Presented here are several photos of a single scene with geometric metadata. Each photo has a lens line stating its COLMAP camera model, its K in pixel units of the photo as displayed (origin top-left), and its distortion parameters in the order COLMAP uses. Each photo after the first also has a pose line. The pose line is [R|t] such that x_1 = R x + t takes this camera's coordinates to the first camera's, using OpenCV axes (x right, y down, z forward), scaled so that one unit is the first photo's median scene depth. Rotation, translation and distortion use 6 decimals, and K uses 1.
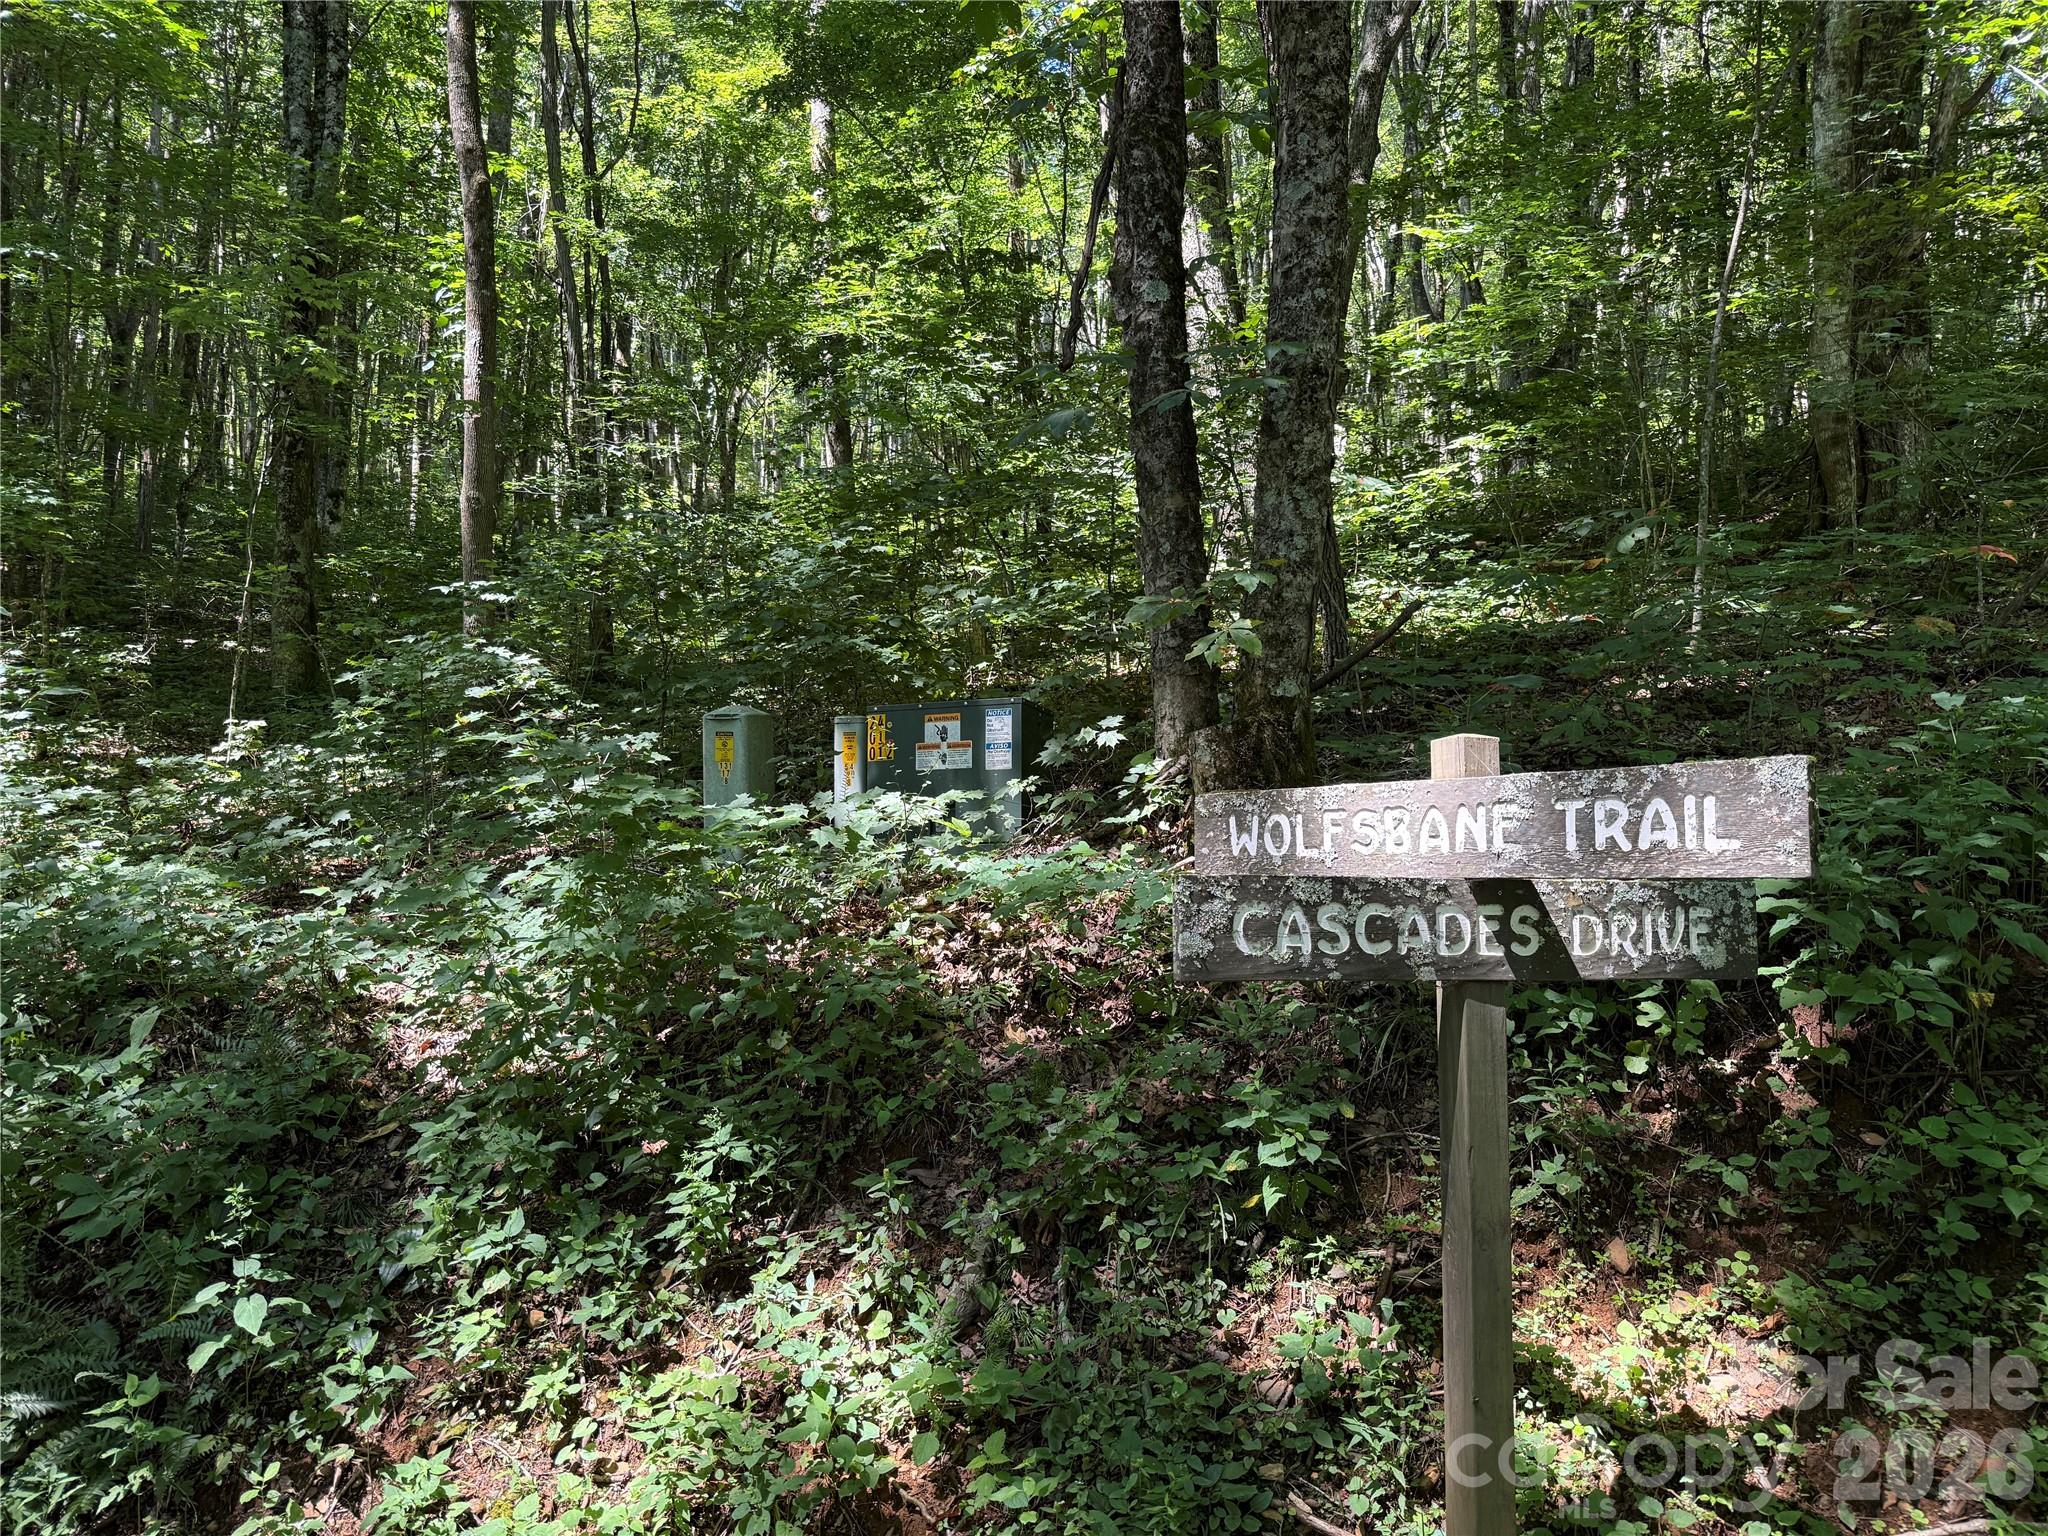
lens RADIAL K [[1465.2, 0, 1022.6], [0, 1465.2, 768.4], [0, 0, 1]] dist [0.077740, -0.092849]
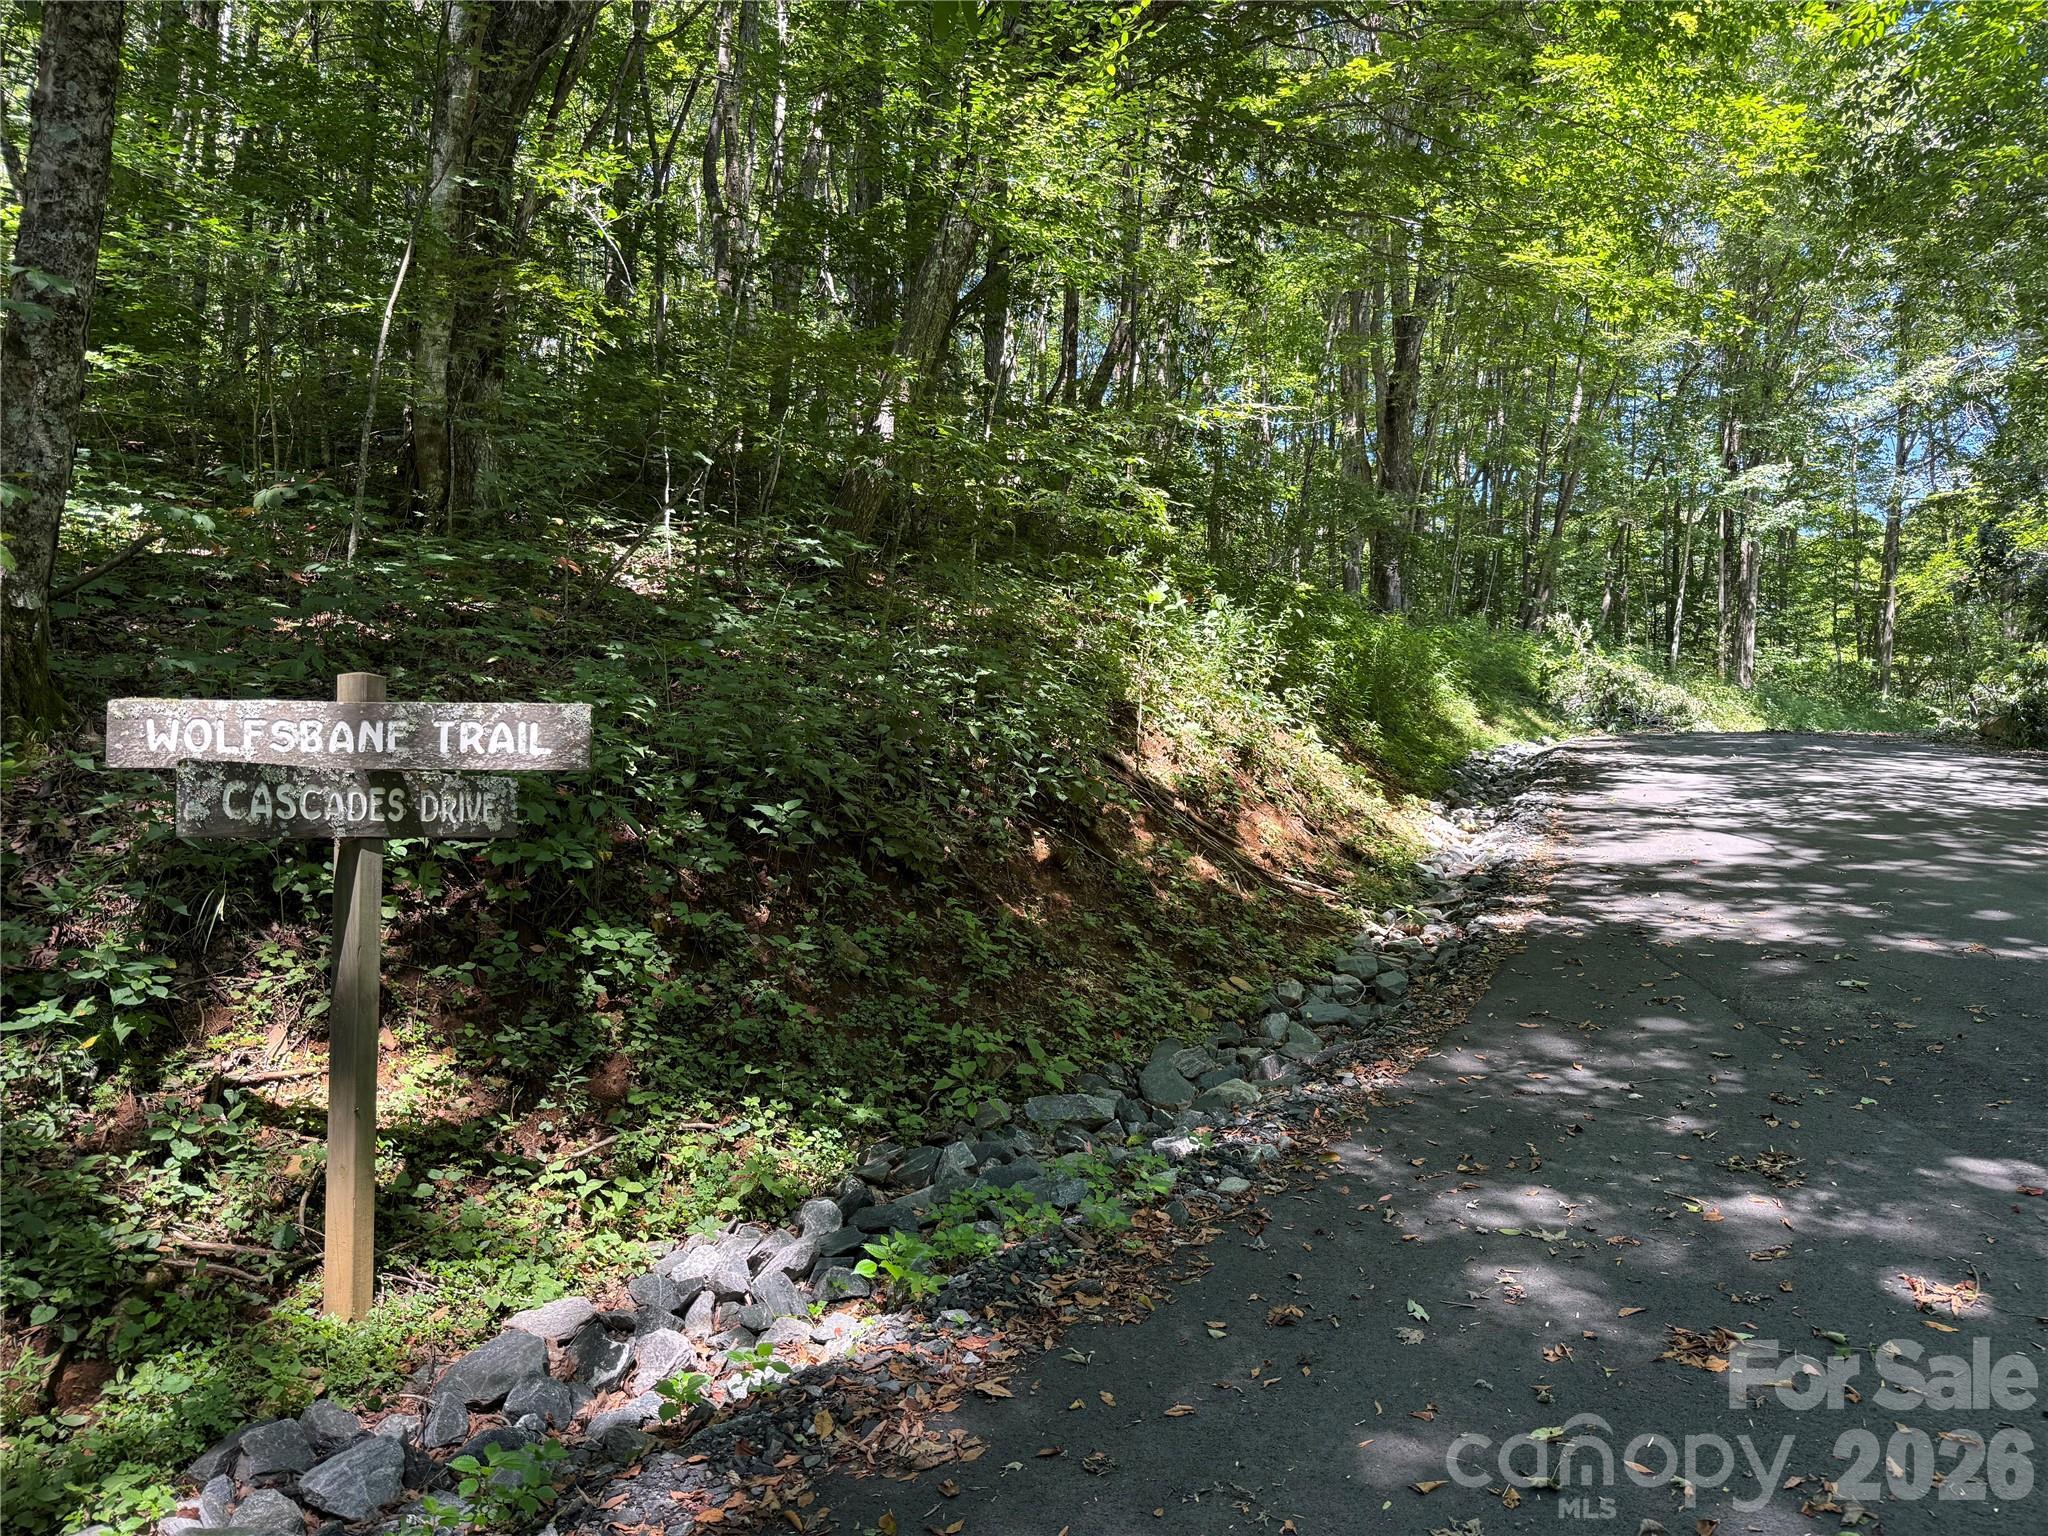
lens RADIAL K [[1465.2, 0, 1020.7], [0, 1465.2, 774.1], [0, 0, 1]] dist [0.077740, -0.092849]
pose [[0.586019, 0.026158, 0.809875, -0.521779], [-0.064313, 0.997827, 0.014308, 0.015110], [-0.807741, -0.060470, 0.586428, -0.411270]]
